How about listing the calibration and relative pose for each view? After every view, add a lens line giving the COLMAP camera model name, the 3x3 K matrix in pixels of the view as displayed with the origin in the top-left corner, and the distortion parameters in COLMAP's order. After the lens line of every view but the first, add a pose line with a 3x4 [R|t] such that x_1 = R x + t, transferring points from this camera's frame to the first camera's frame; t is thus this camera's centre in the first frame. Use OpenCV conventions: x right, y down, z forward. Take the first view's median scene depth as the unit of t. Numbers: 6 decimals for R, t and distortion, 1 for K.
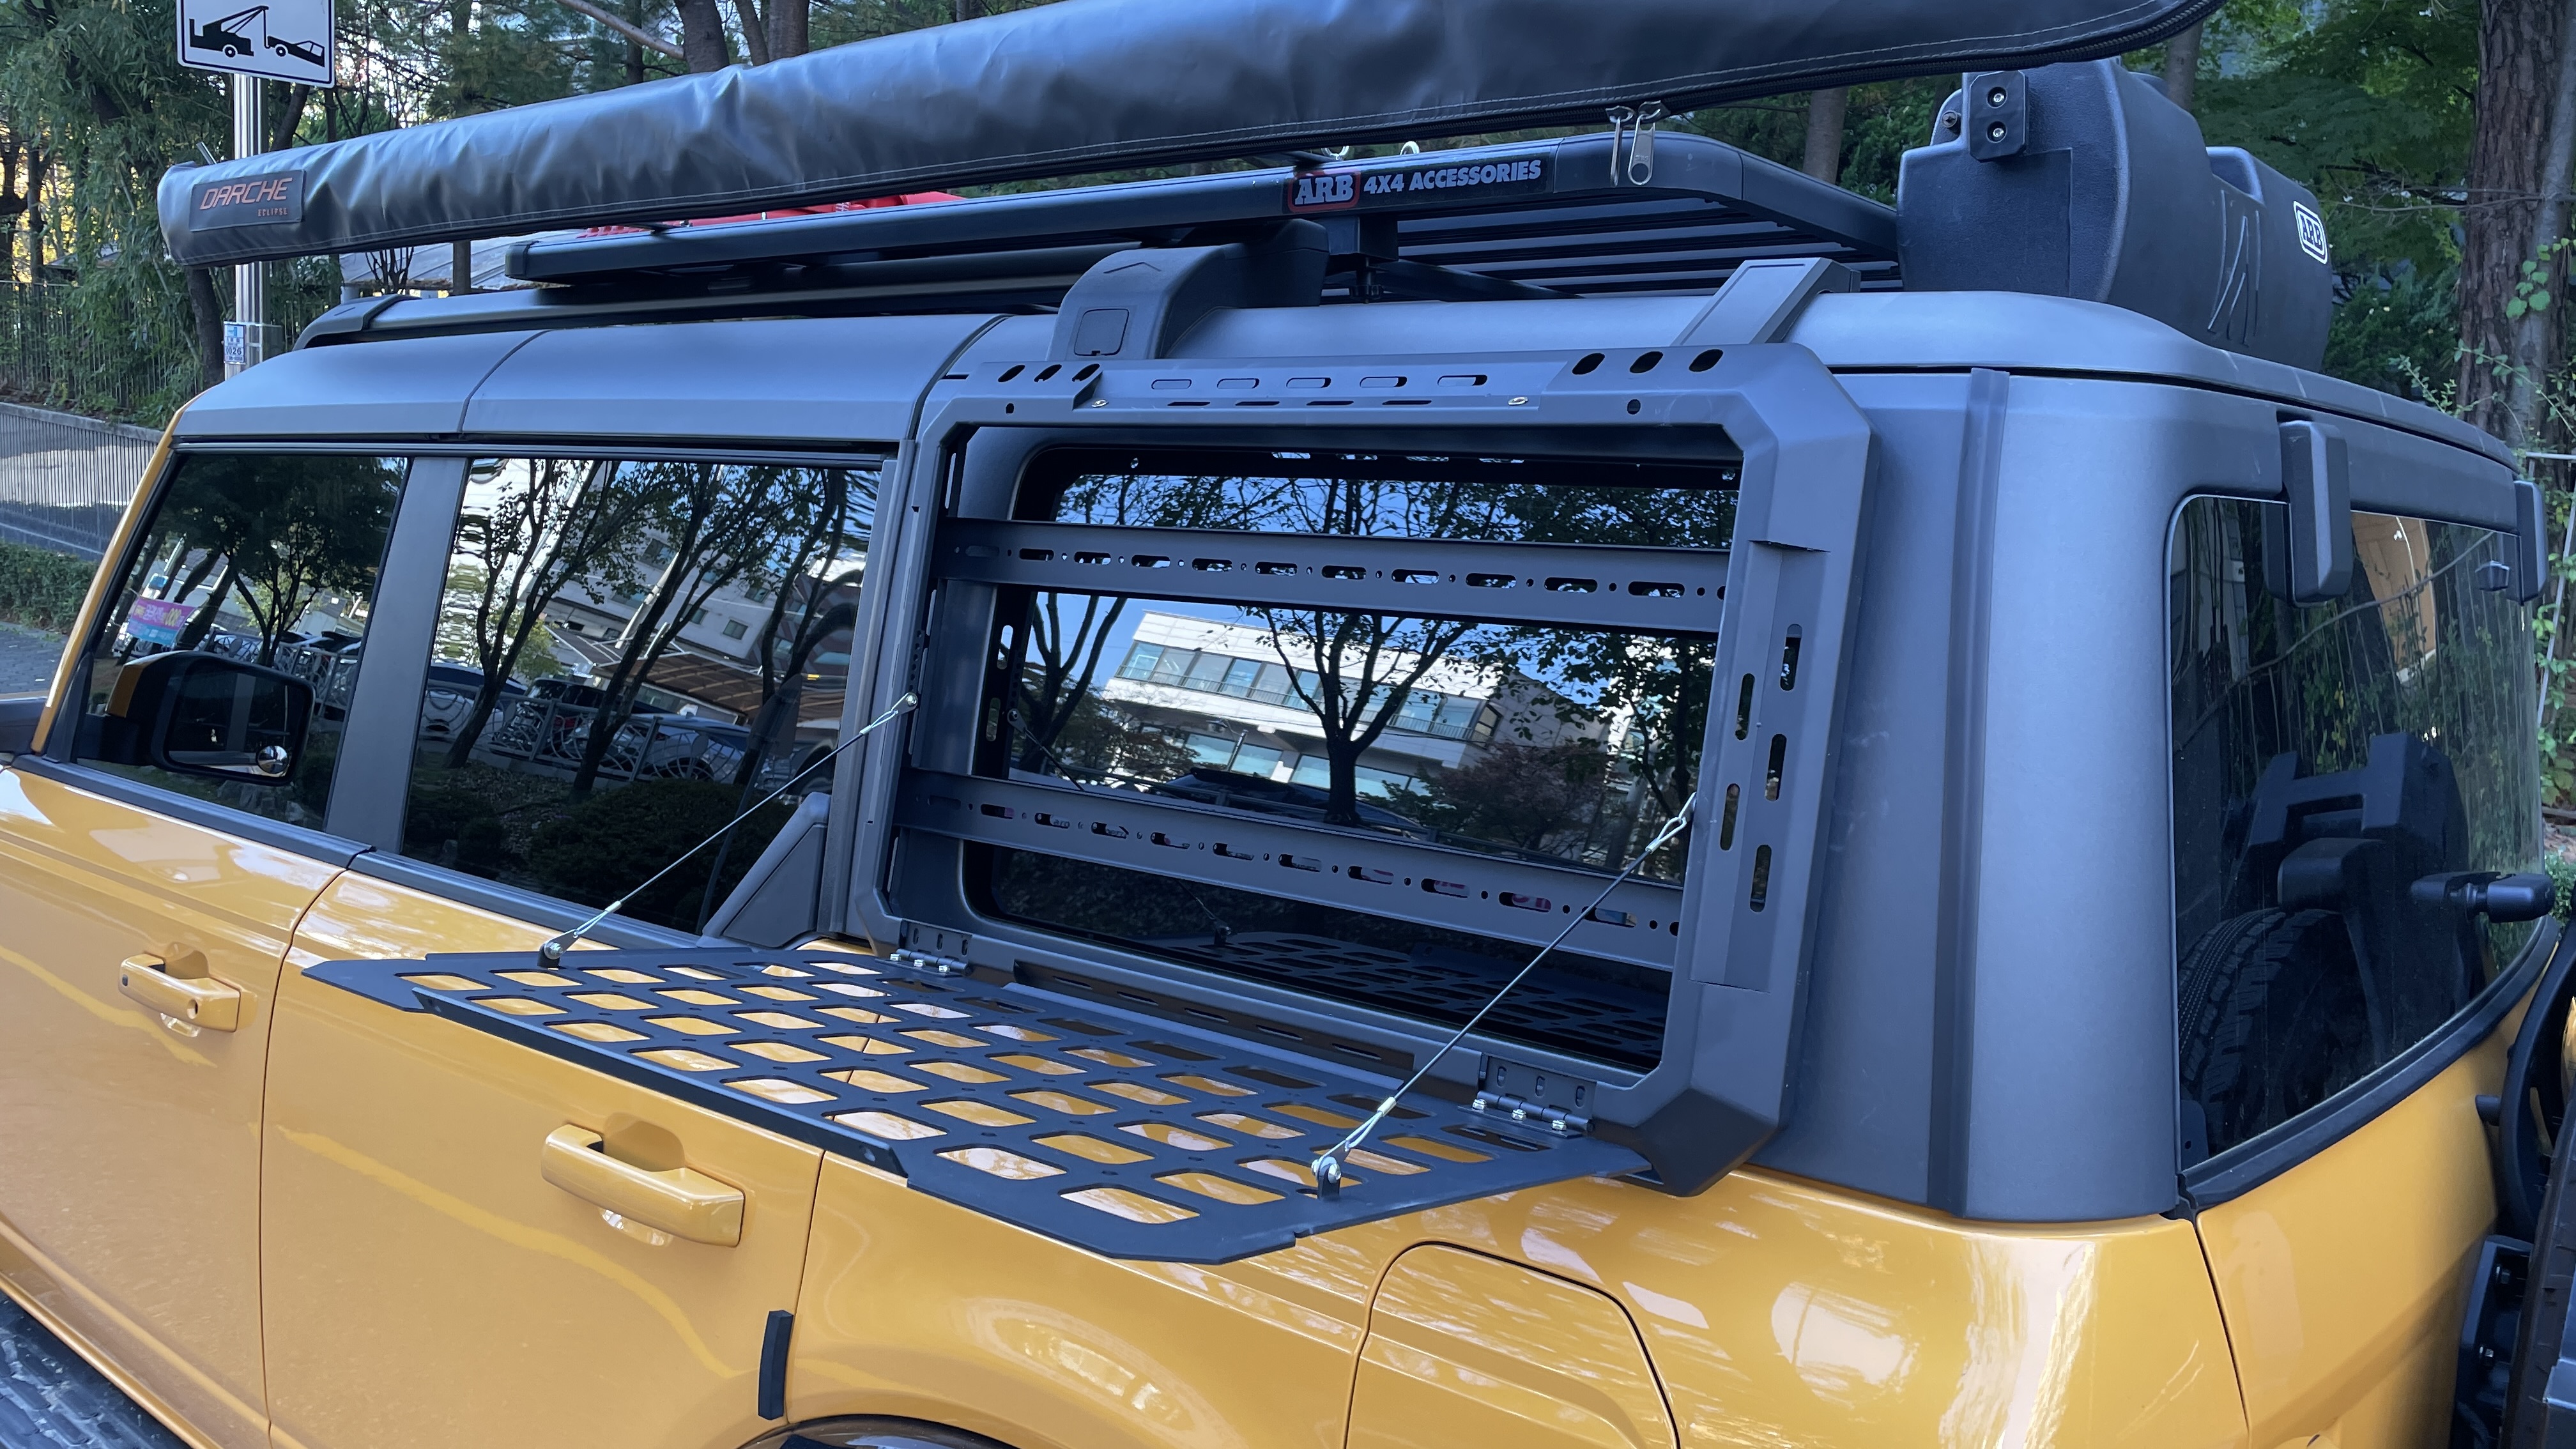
lens RADIAL K [[1940.9, 0, 1288.0], [0, 1940.9, 724.5], [0, 0, 1]] dist [0.003782, 0.005424]
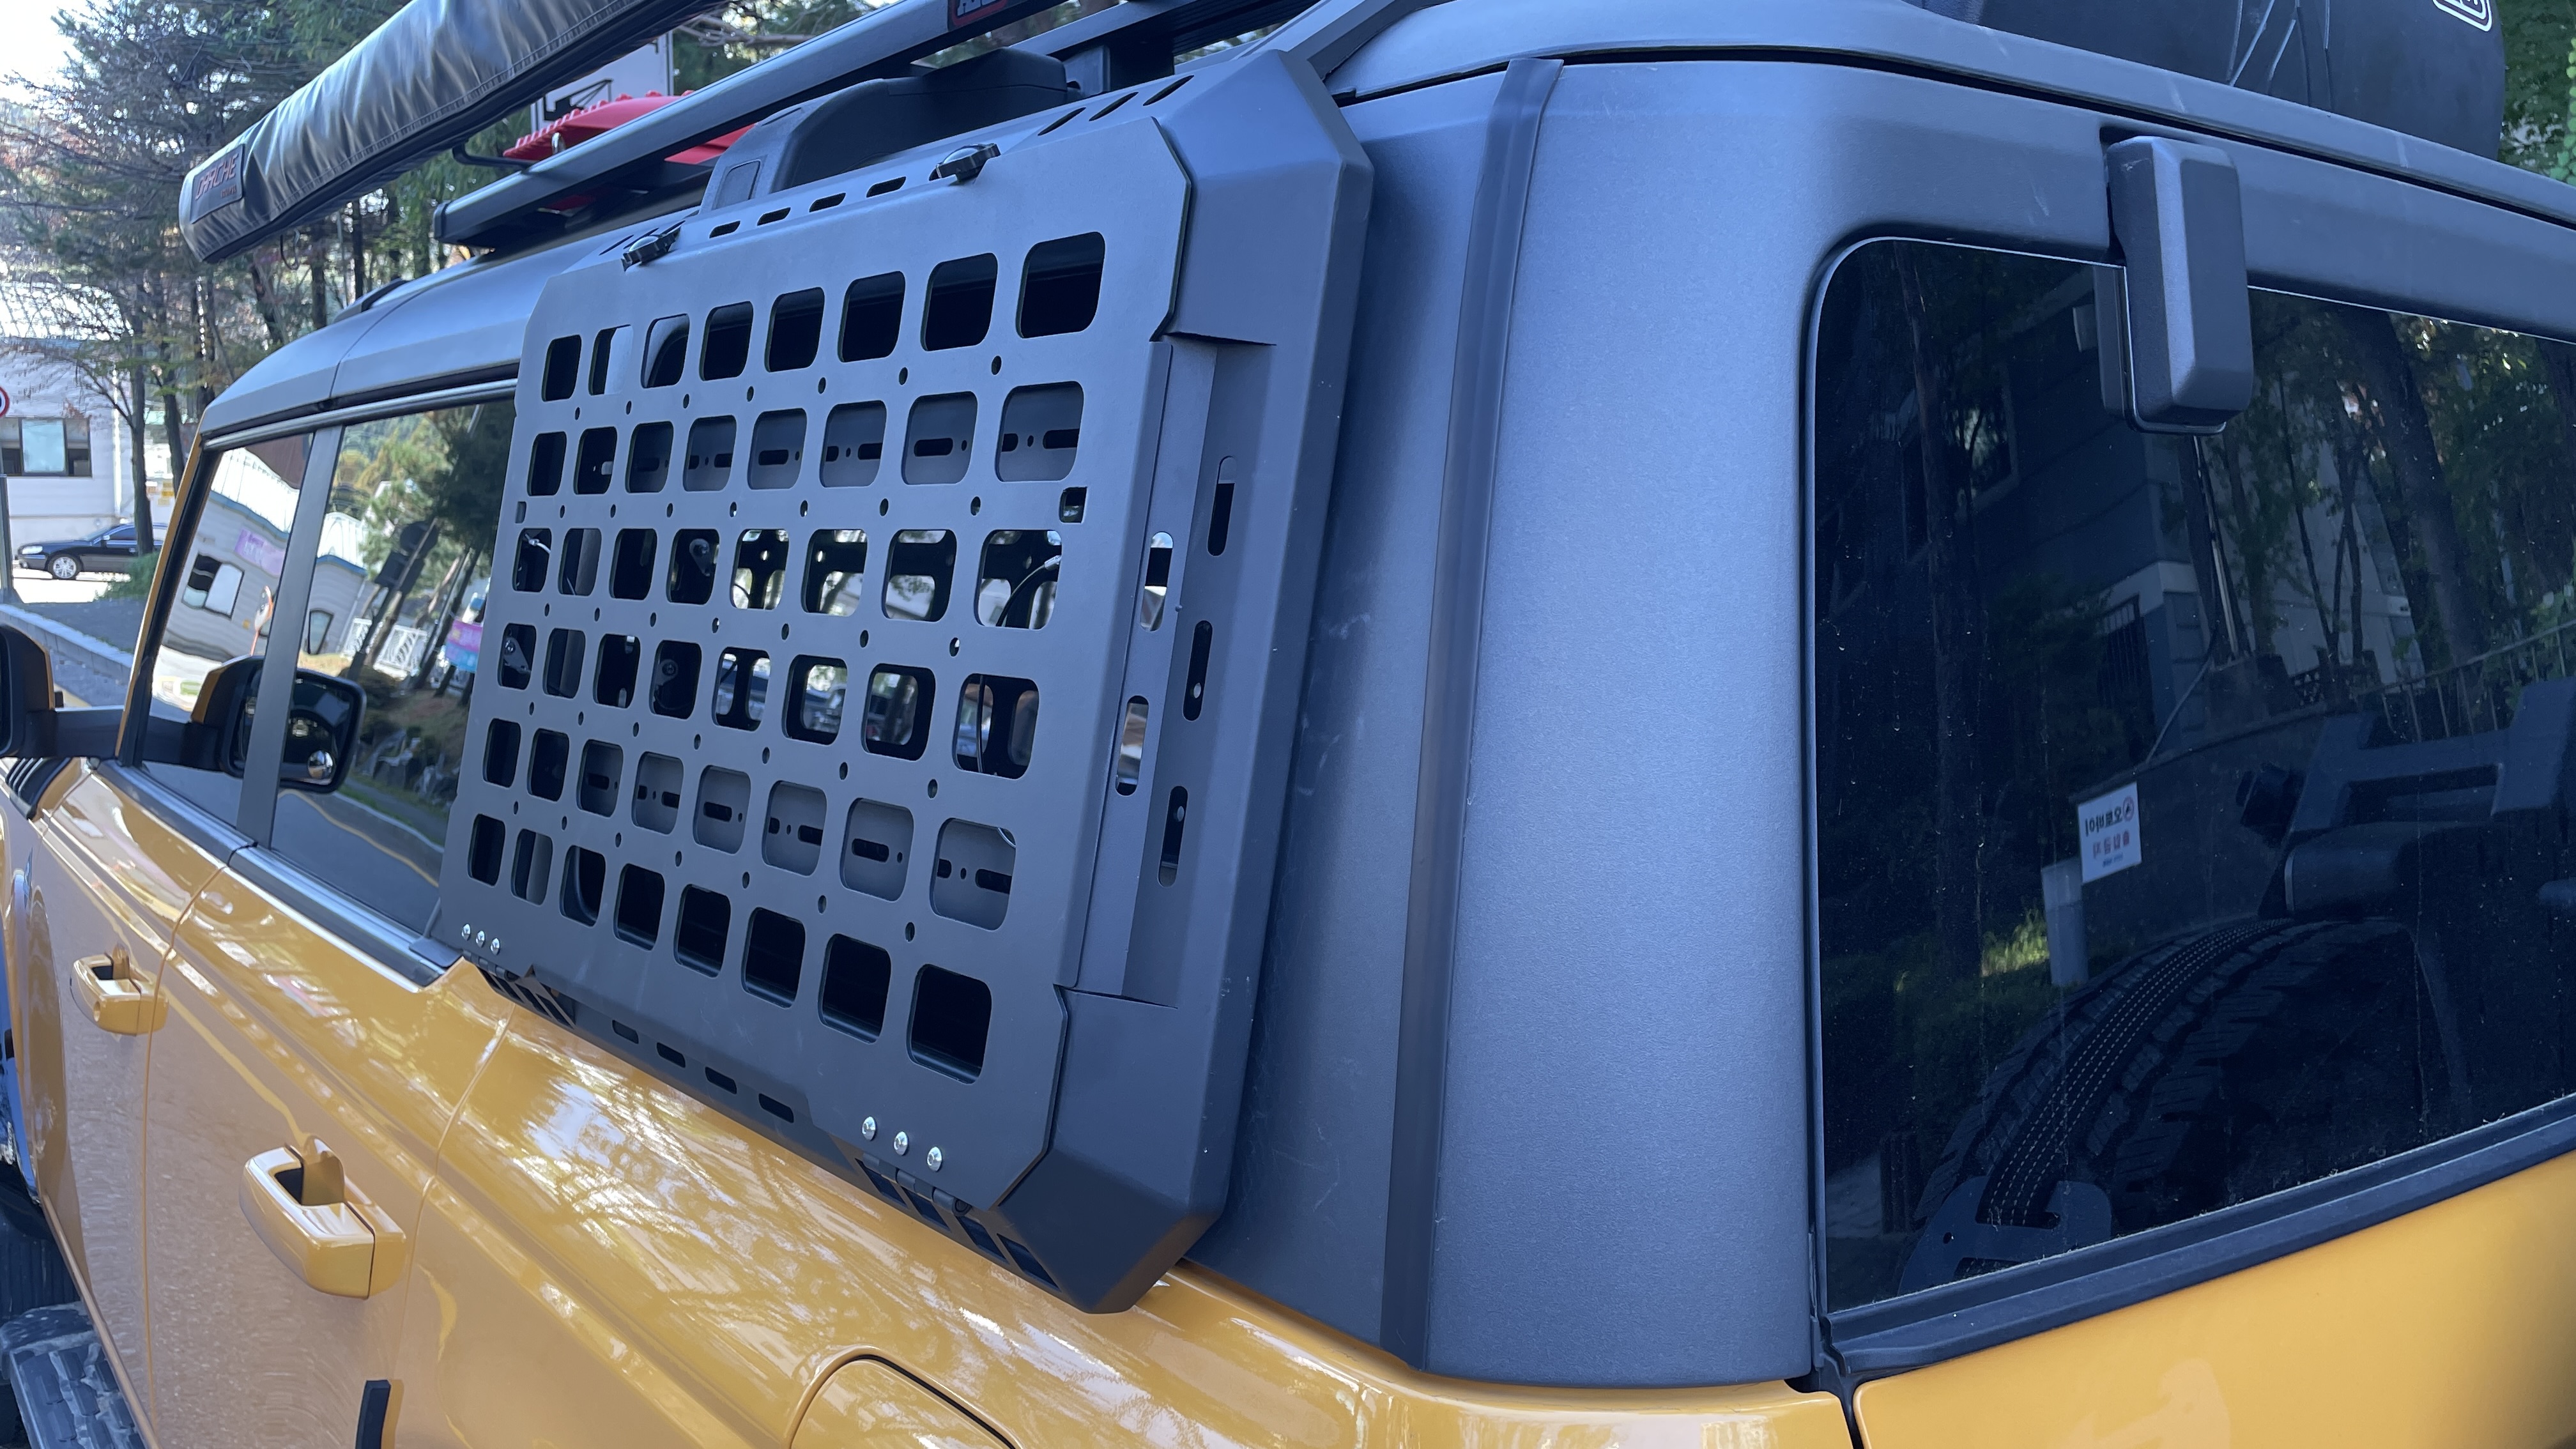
lens RADIAL K [[1940.9, 0, 1288.0], [0, 1940.9, 724.5], [0, 0, 1]] dist [0.003782, 0.005424]
pose [[0.975758, -0.007414, -0.218729, 0.419525], [0.001424, 0.999620, -0.027531, 0.058549], [0.218850, 0.026552, 0.975397, 0.348477]]
